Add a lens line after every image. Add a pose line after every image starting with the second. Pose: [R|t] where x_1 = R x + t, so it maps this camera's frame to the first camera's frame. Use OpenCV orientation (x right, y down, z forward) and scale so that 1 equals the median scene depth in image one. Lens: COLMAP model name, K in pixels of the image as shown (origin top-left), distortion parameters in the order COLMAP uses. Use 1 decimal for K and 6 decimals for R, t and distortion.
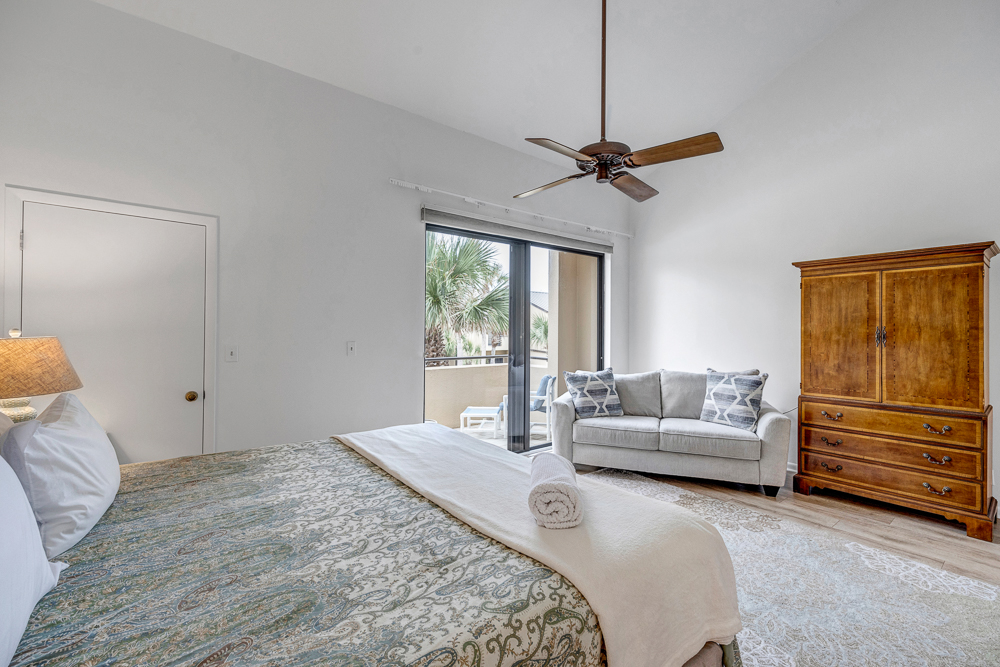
lens RADIAL K [[432.6, 0, 496.9], [0, 432.6, 329.5], [0, 0, 1]] dist [-0.002730, -0.000399]
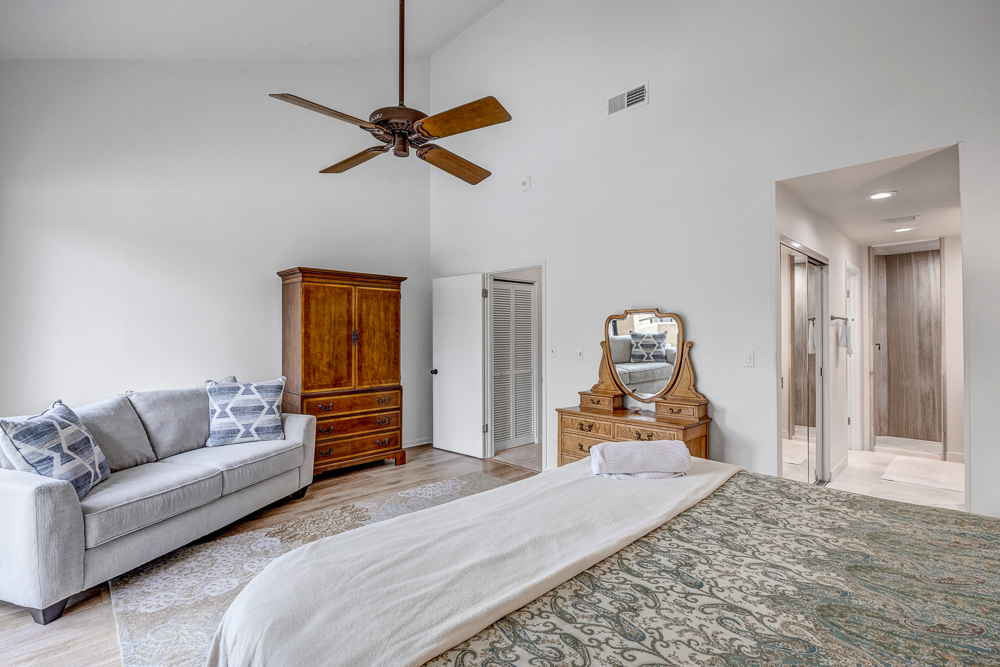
lens RADIAL K [[447.6, 0, 526.3], [0, 447.6, 334.8], [0, 0, 1]] dist [-0.015445, 0.000749]
pose [[-0.129851, -0.005090, 0.991520, -0.498060], [-0.005096, 0.999977, 0.004465, 0.000472], [-0.991520, -0.004473, -0.129874, 0.675804]]
